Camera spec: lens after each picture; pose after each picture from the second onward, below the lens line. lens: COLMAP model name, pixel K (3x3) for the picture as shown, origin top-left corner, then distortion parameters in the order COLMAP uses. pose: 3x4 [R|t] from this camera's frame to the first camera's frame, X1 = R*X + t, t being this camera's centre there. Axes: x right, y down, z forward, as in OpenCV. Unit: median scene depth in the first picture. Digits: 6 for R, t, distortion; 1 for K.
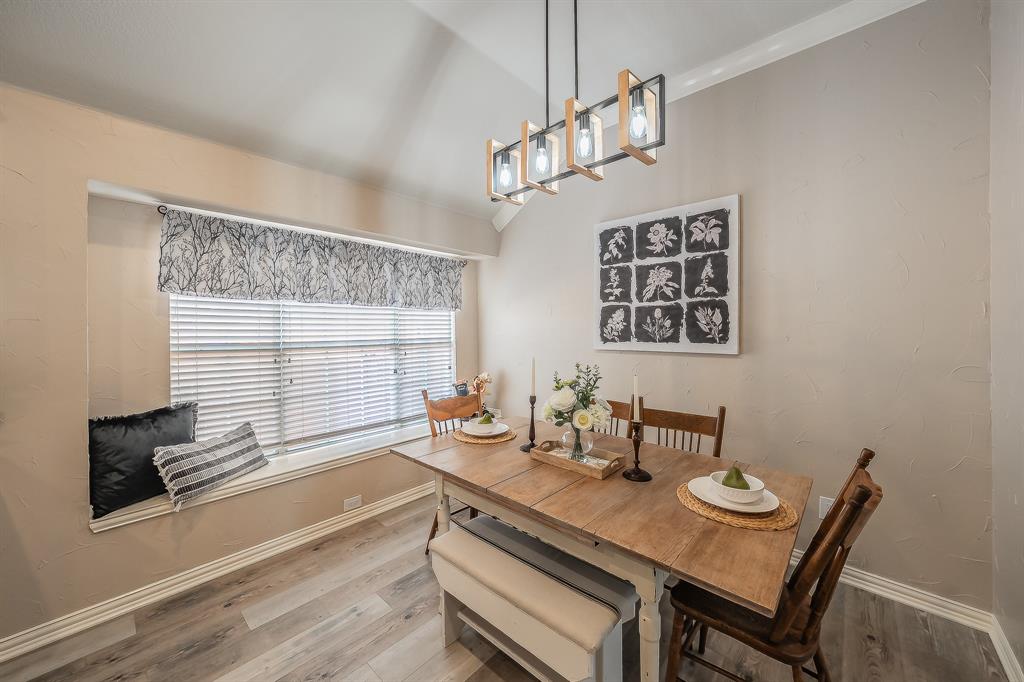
lens RADIAL K [[376.7, 0, 507.0], [0, 376.7, 329.4], [0, 0, 1]] dist [-0.000434, 0.000004]
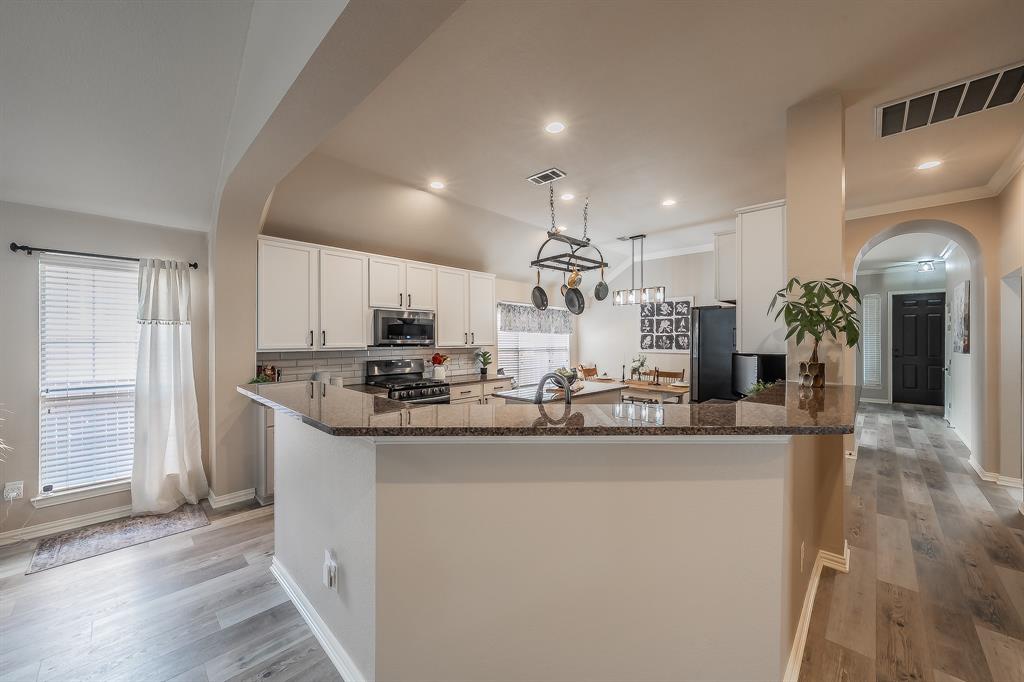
lens RADIAL K [[377.0, 0, 508.0], [0, 377.0, 338.3], [0, 0, 1]] dist [-0.001624, 0.000110]
pose [[0.999626, 0.008450, -0.026008, -0.607626], [-0.008526, 0.999960, -0.002795, -0.024867], [0.025983, 0.003016, 0.999658, -1.621422]]
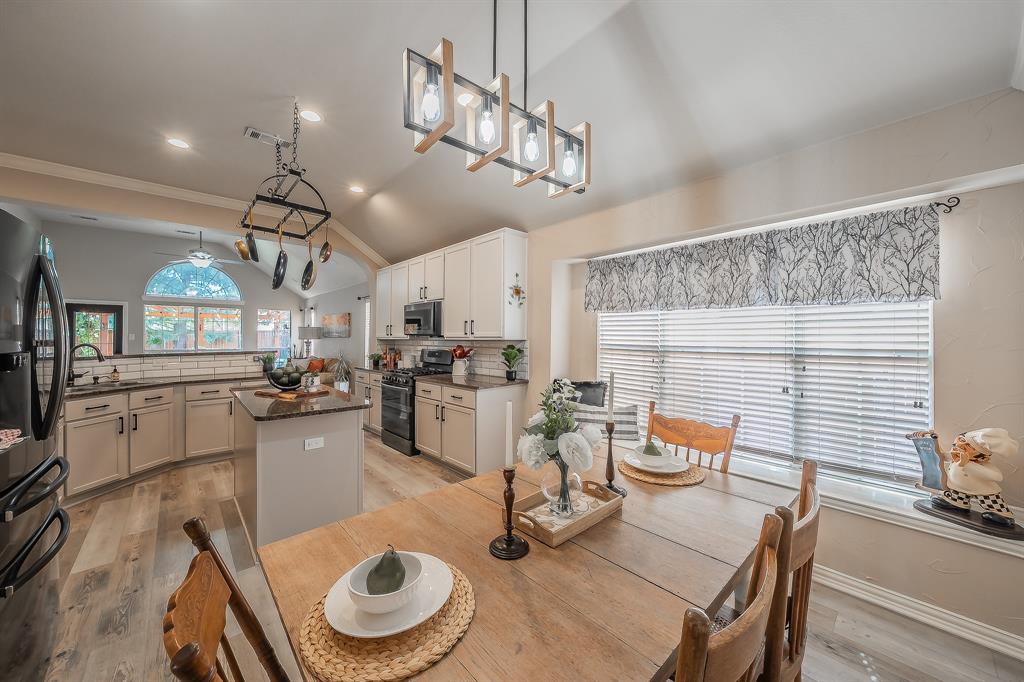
lens RADIAL K [[371.3, 0, 509.7], [0, 371.3, 338.5], [0, 0, 1]] dist [-0.002284, 0.000018]
pose [[-0.089462, 0.010468, -0.995935, 0.614919], [-0.001644, 0.999942, 0.010658, 0.000407], [0.995989, 0.002591, -0.089440, 0.642552]]
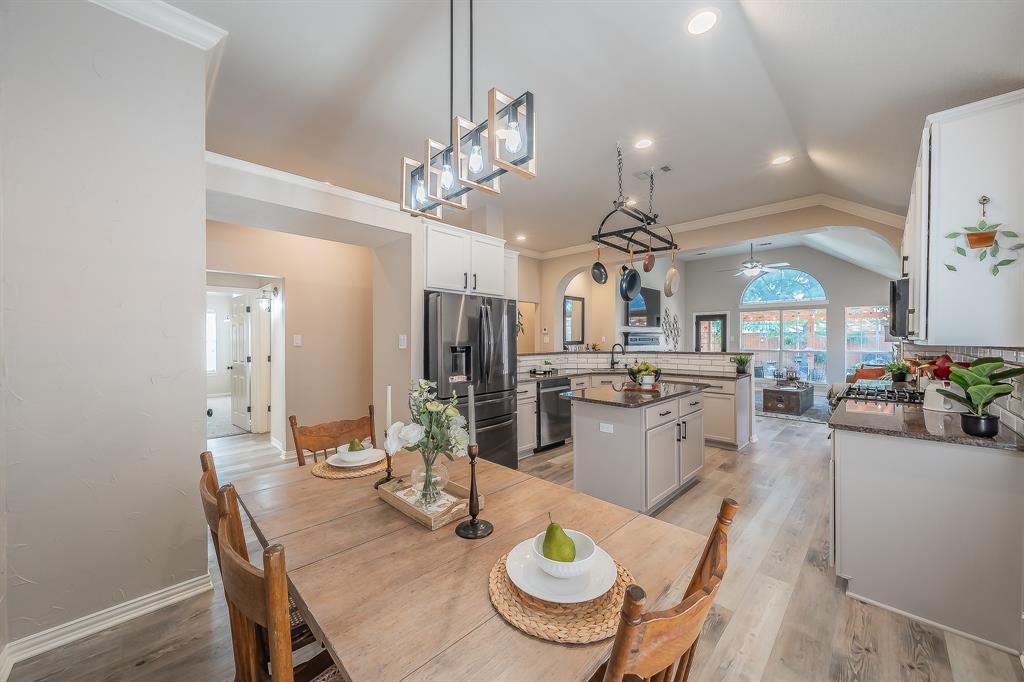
lens RADIAL K [[371.3, 0, 509.7], [0, 371.3, 338.5], [0, 0, 1]] dist [-0.002284, 0.000018]
pose [[-0.998981, 0.009041, 0.044218, -0.016344], [0.009087, 0.999958, 0.000844, -0.000631], [-0.044209, 0.001245, -0.999022, 1.200783]]
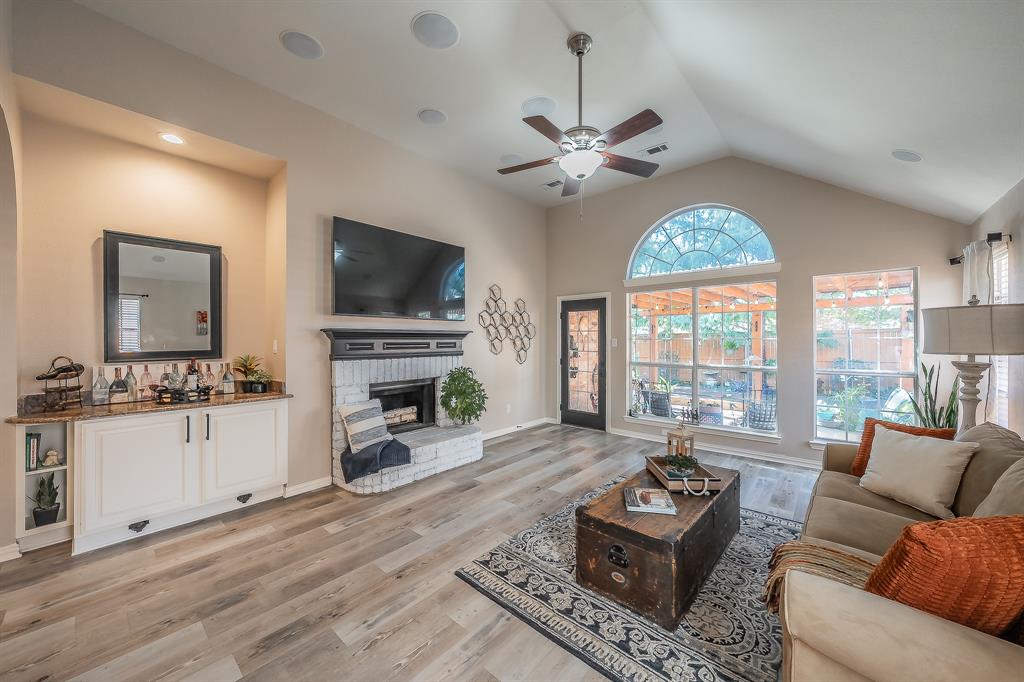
lens RADIAL K [[371.3, 0, 509.7], [0, 371.3, 338.5], [0, 0, 1]] dist [-0.002284, 0.000018]
pose [[-0.999631, 0.010569, -0.025041, -1.498633], [0.010581, 0.999944, -0.000342, -0.002436], [0.025036, -0.000607, -0.999686, -0.654608]]
